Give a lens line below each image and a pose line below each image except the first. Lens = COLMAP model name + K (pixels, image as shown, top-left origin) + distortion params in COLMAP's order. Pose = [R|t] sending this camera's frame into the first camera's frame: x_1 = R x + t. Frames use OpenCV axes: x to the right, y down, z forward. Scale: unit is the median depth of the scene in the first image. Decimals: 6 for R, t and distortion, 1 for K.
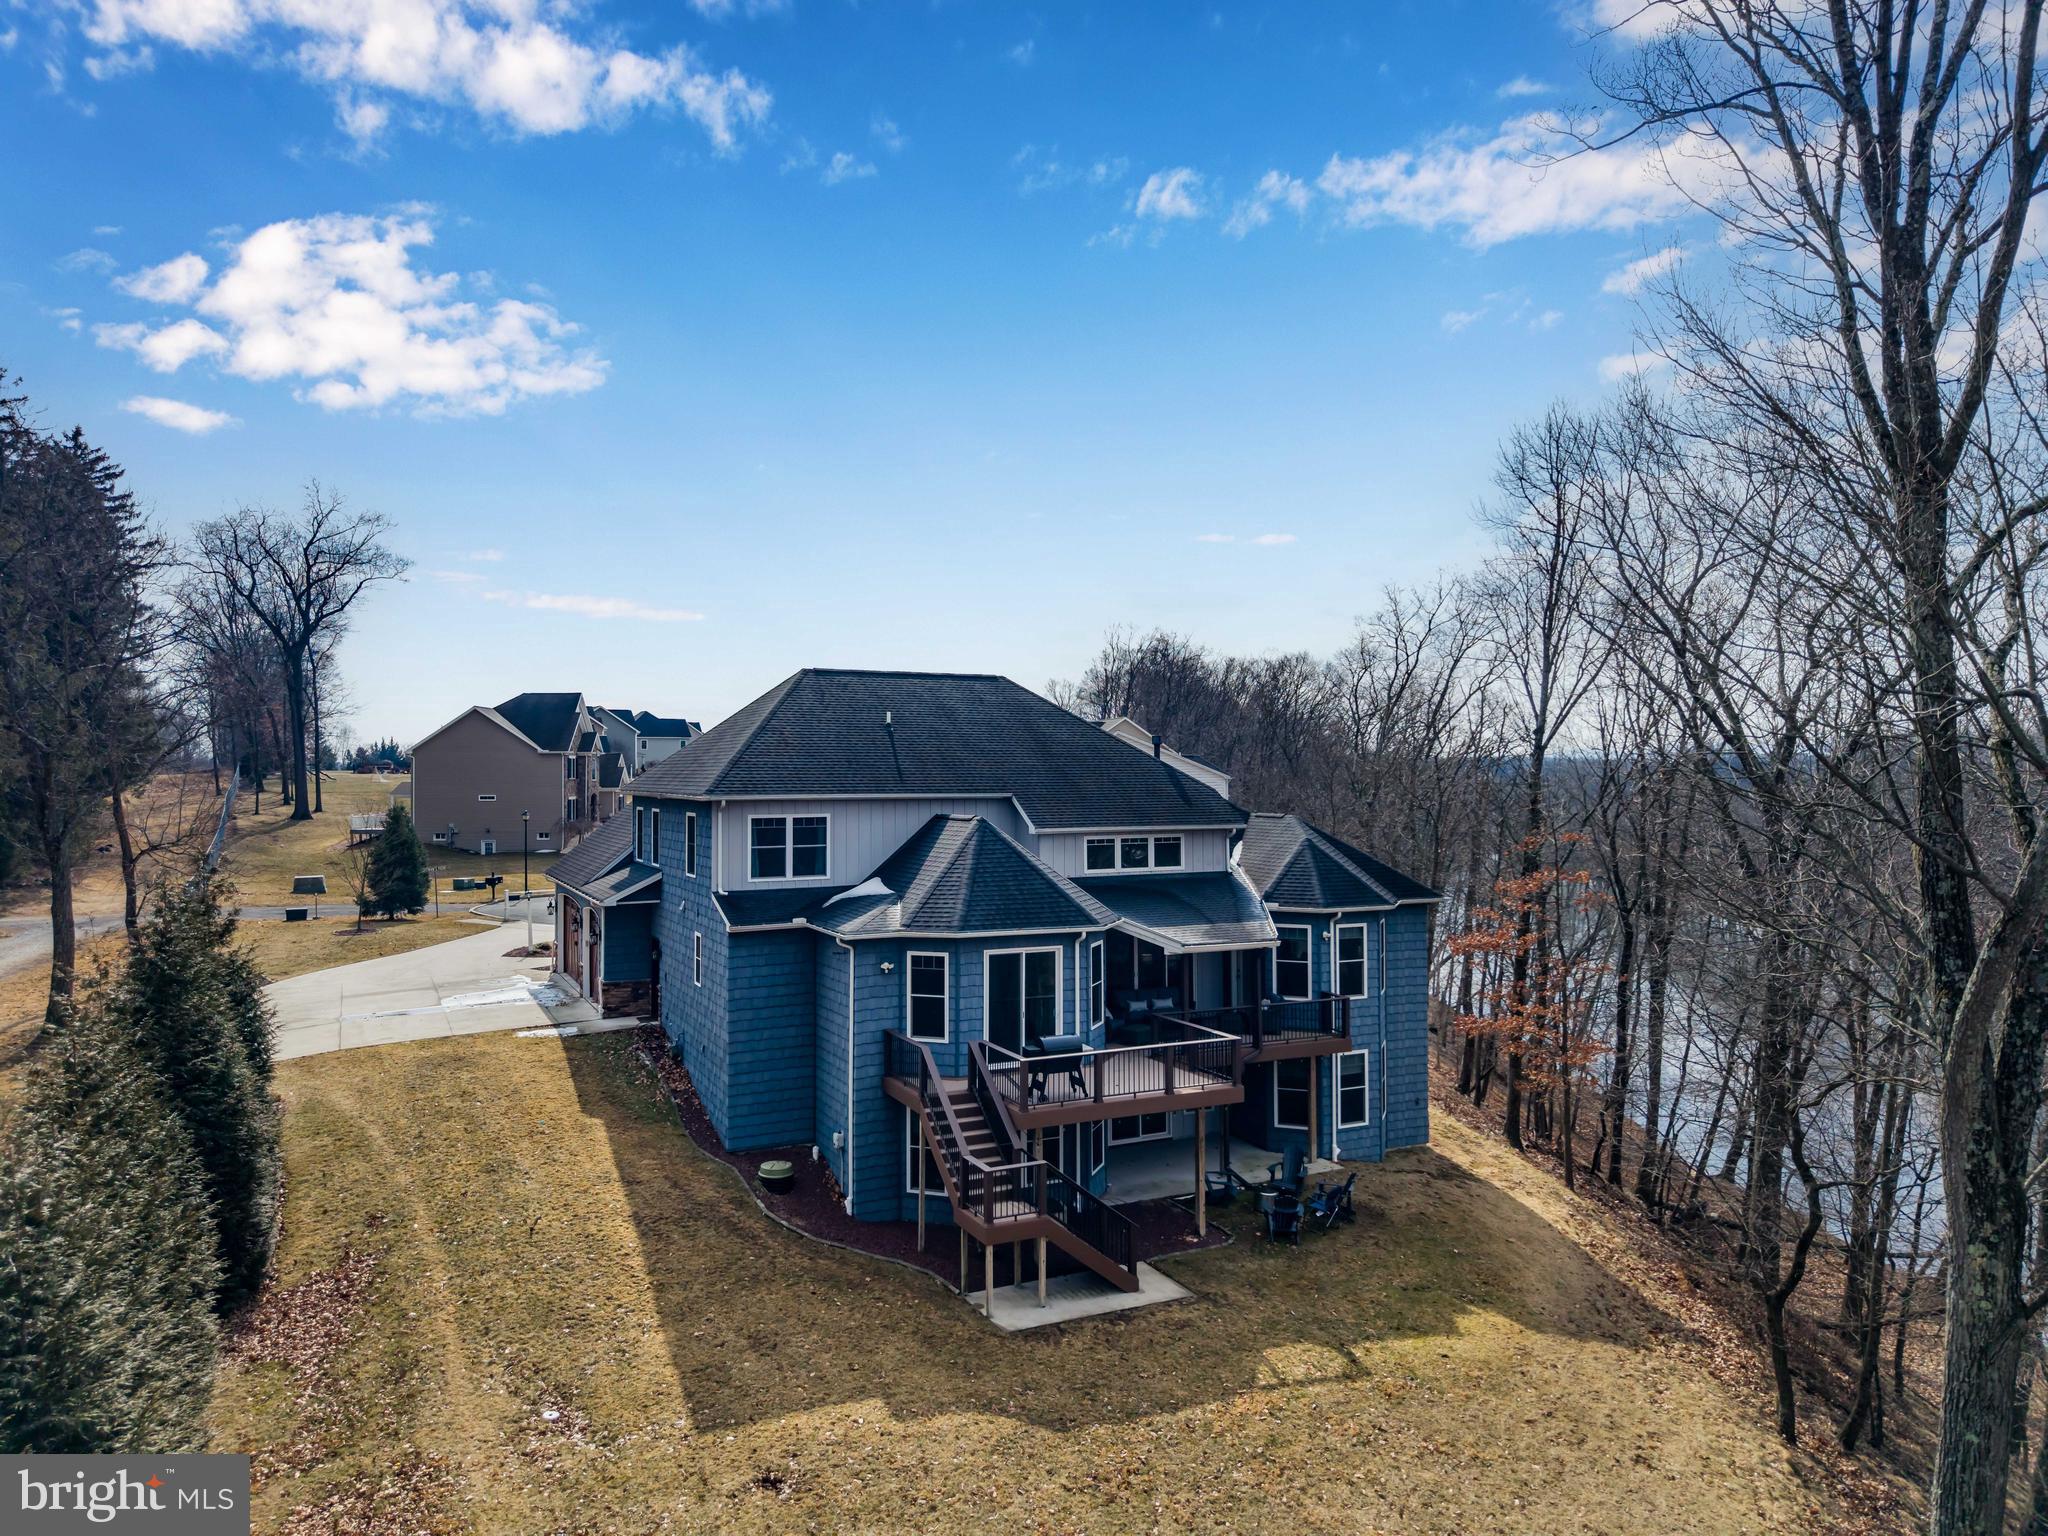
lens RADIAL K [[1378.8, 0, 1036.7], [0, 1378.8, 768.5], [0, 0, 1]] dist [0.017276, -0.004014]
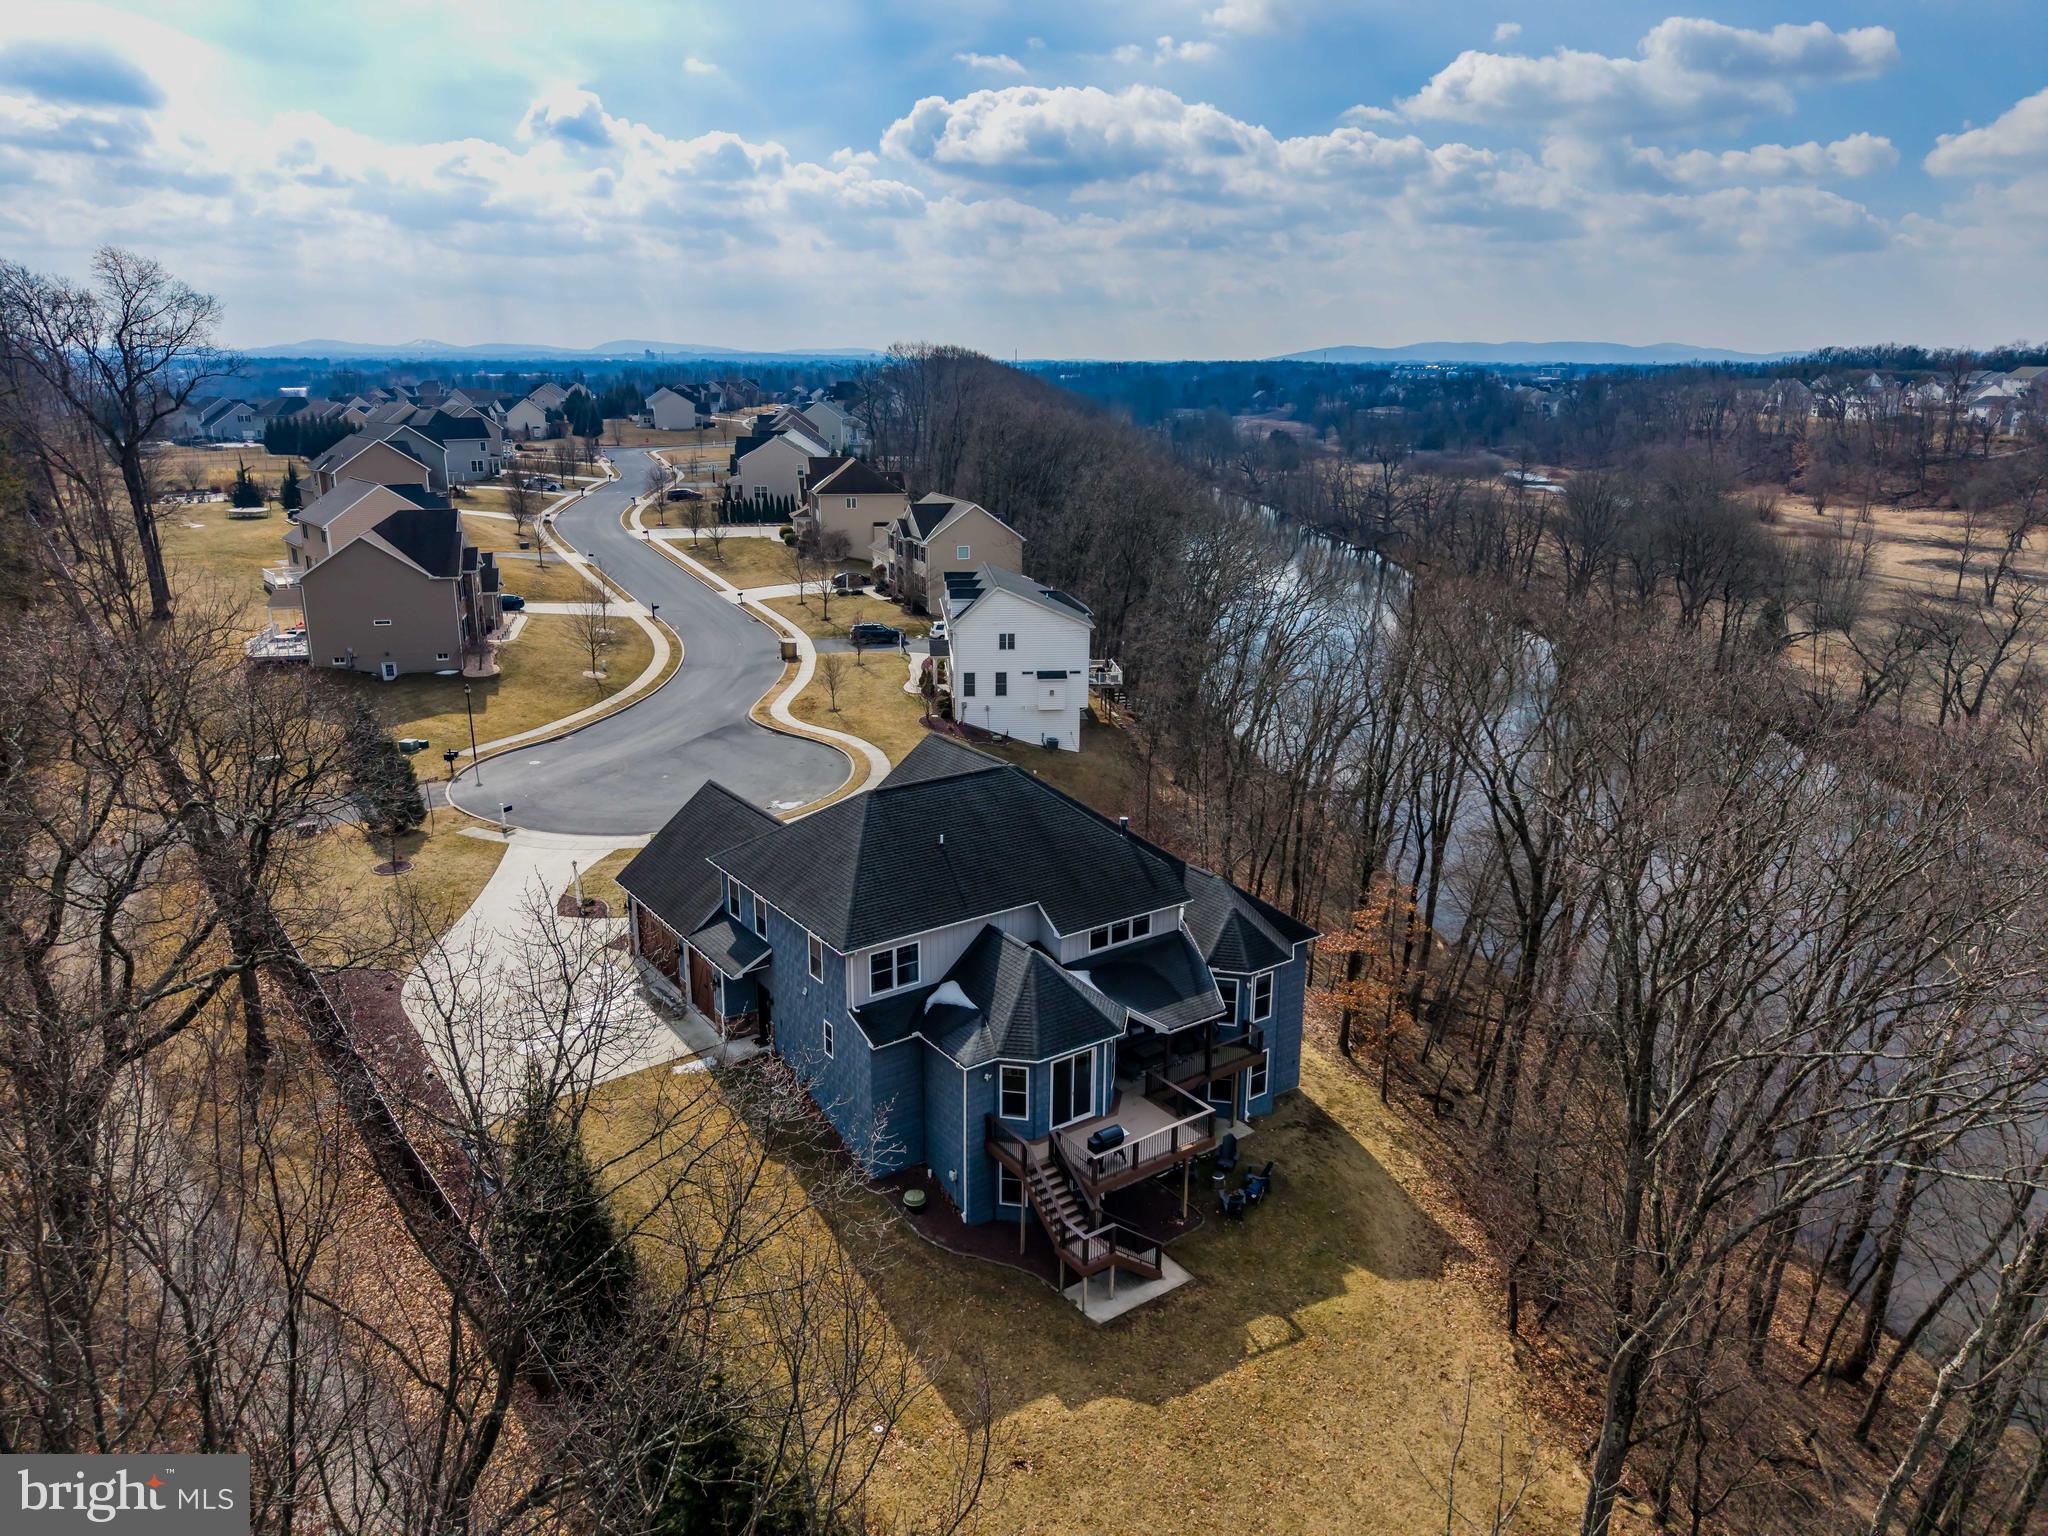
lens RADIAL K [[1378.8, 0, 1036.7], [0, 1378.8, 768.5], [0, 0, 1]] dist [0.017276, -0.004014]
pose [[0.986243, -0.033725, 0.161823, -0.289421], [-0.013642, 0.959019, 0.283012, -0.609265], [-0.164736, -0.281326, 0.945366, -0.344960]]
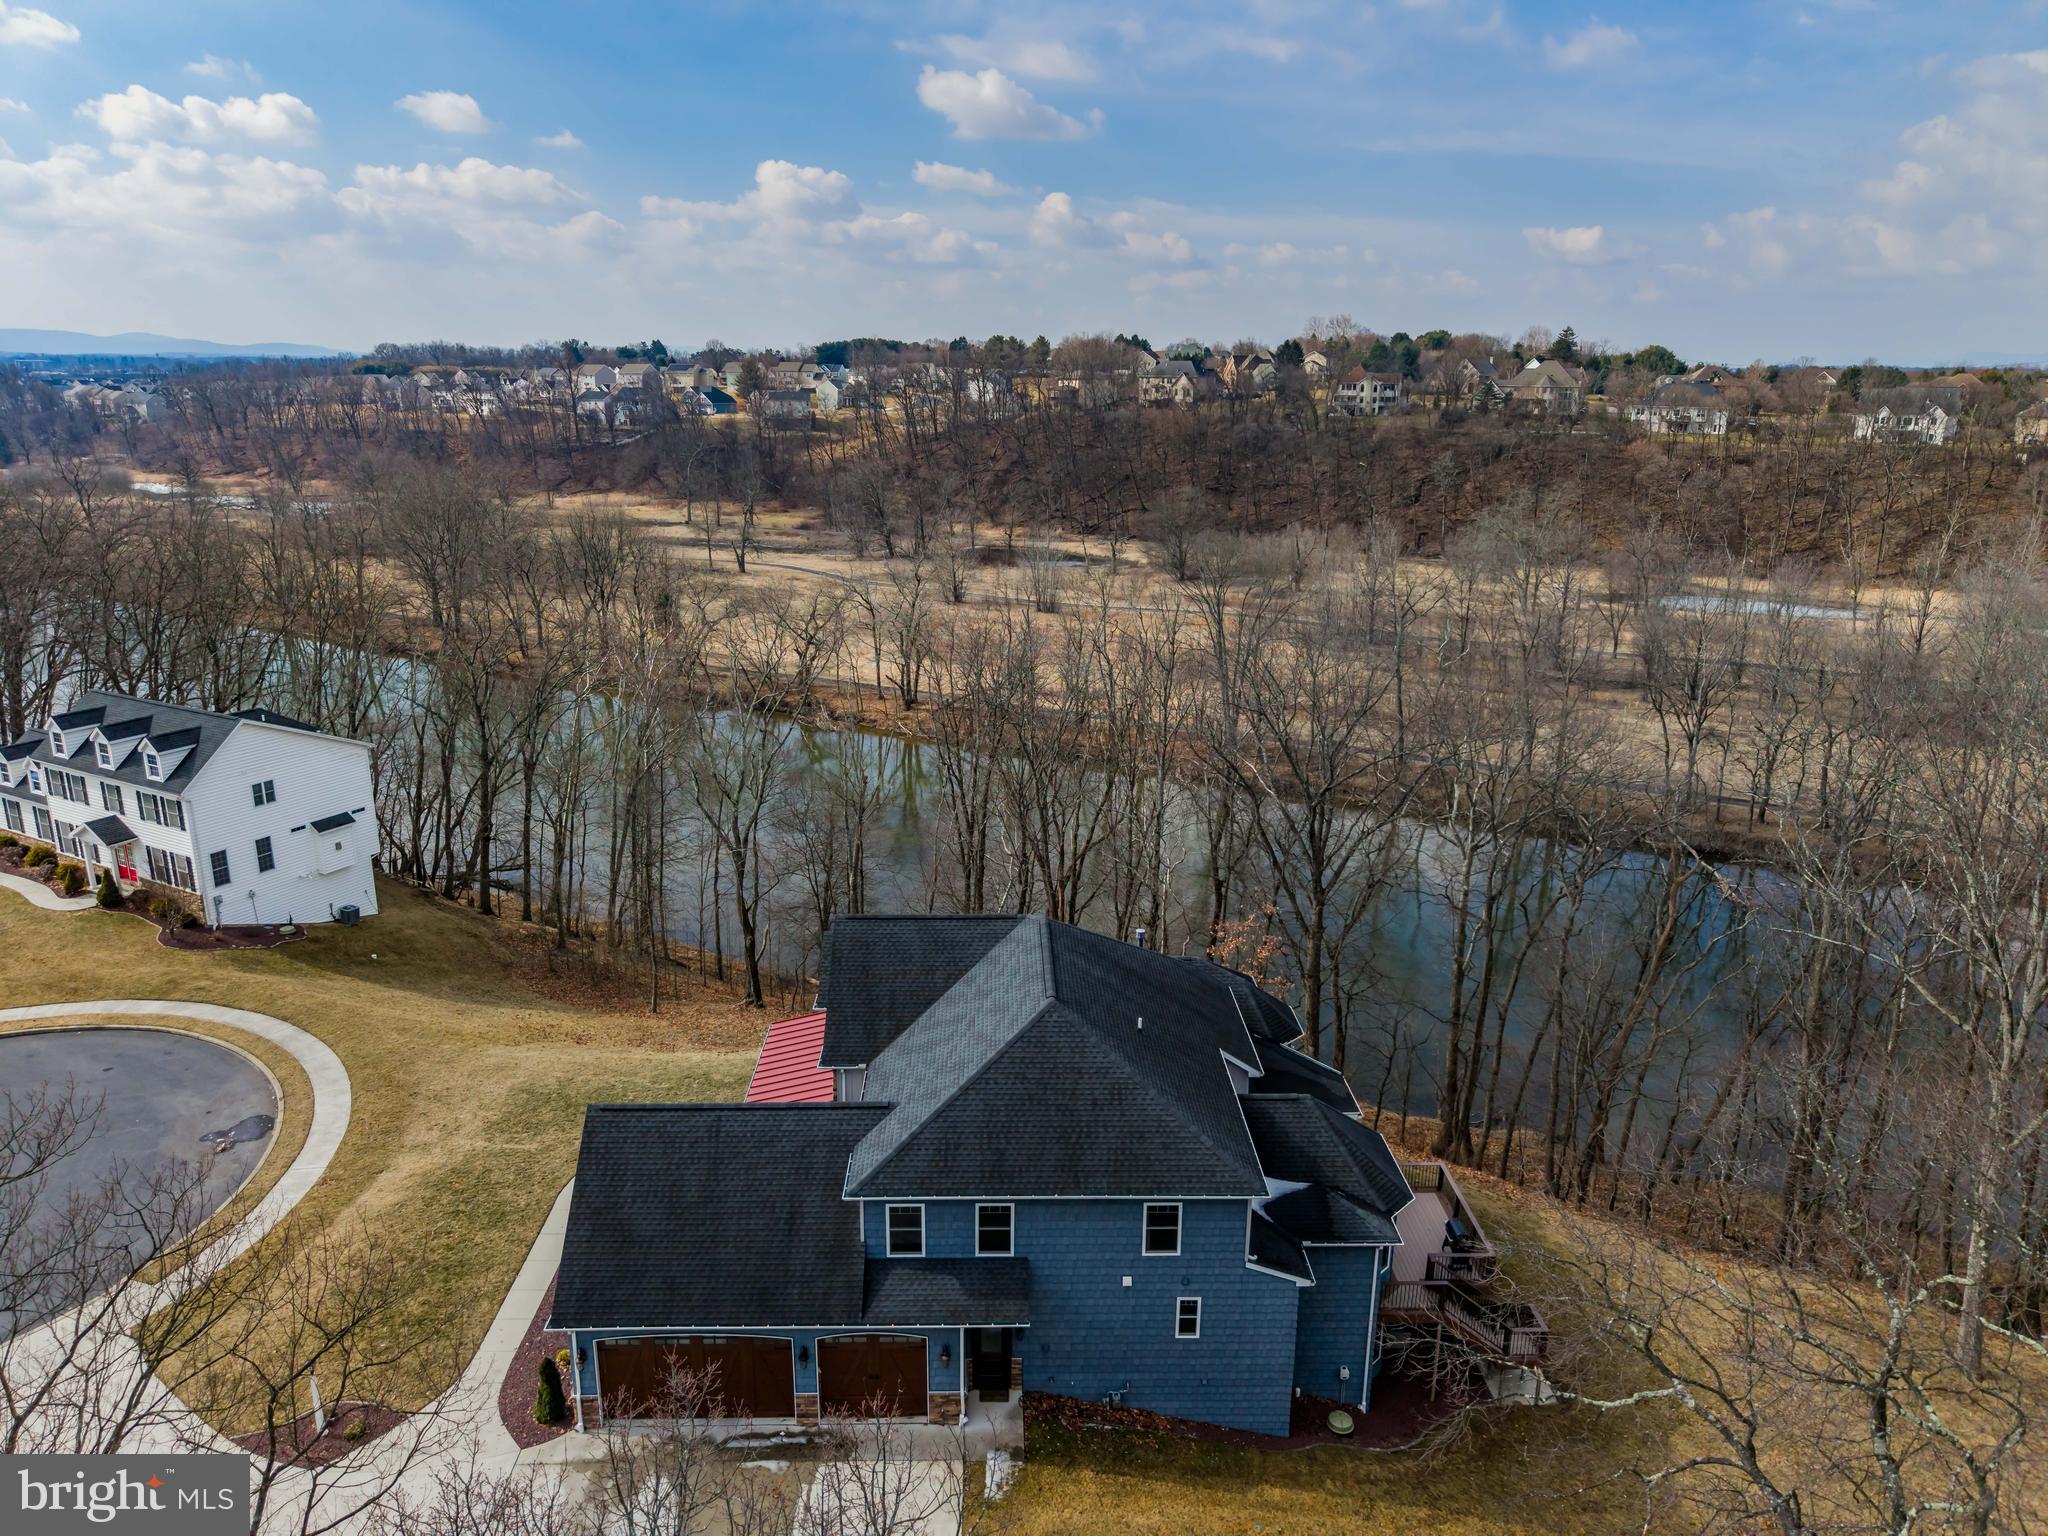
lens RADIAL K [[1378.8, 0, 1036.7], [0, 1378.8, 768.5], [0, 0, 1]] dist [0.017276, -0.004014]
pose [[0.429355, -0.243673, 0.869642, -1.293492], [-0.011588, 0.961348, 0.275091, -0.655192], [-0.903062, -0.128189, 0.409936, 0.815730]]
